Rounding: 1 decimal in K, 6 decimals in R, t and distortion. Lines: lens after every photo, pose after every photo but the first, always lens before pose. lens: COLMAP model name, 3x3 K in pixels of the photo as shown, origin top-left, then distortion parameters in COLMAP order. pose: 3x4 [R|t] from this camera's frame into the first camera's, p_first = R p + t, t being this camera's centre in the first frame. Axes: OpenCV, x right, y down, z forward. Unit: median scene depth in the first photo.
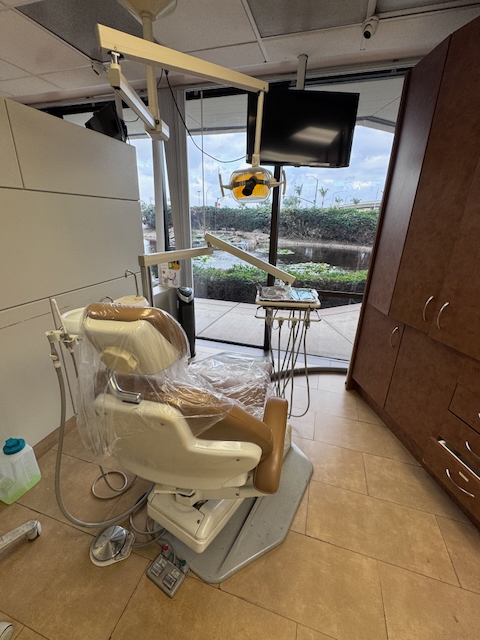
lens RADIAL K [[272.1, 0, 239.6], [0, 272.1, 319.4], [0, 0, 1]] dist [-0.000838, 0.000014]
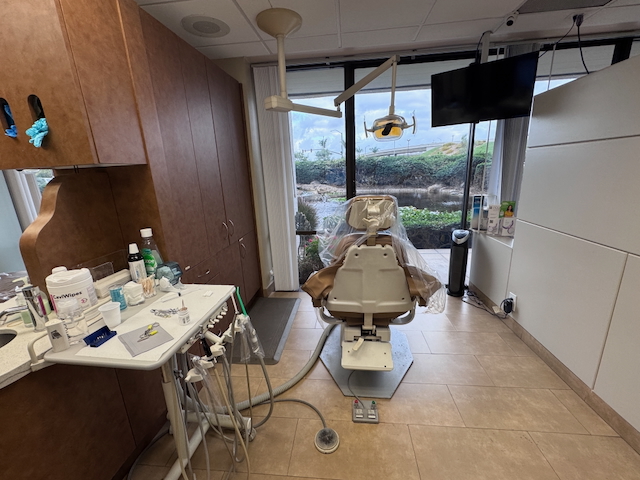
lens RADIAL K [[272.1, 0, 321.6], [0, 272.1, 239.4], [0, 0, 1]] dist [-0.000838, 0.000014]
pose [[0.976620, -0.114619, 0.181867, -1.238421], [0.133790, 0.986264, -0.096867, -0.117787], [-0.168266, 0.118935, 0.978540, 0.214657]]
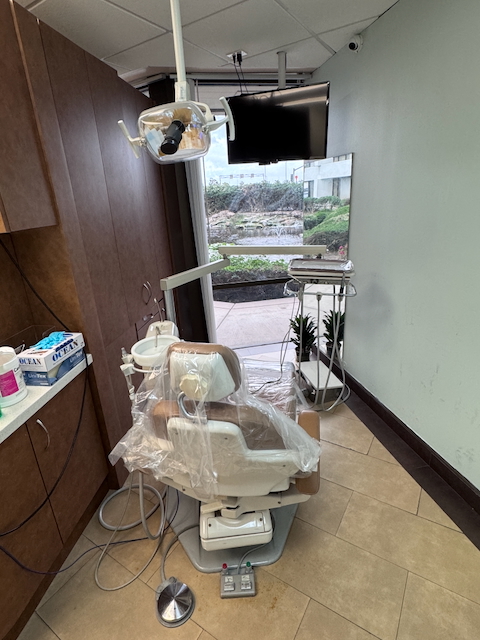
lens RADIAL K [[343.4, 0, 237.4], [0, 343.4, 318.2], [0, 0, 1]] dist [0.001233, 0.000090]
pose [[0.961872, 0.017708, -0.272928, 1.187946], [-0.020455, 0.999765, -0.007222, 0.049773], [0.272735, 0.012529, 0.962007, -0.235438]]
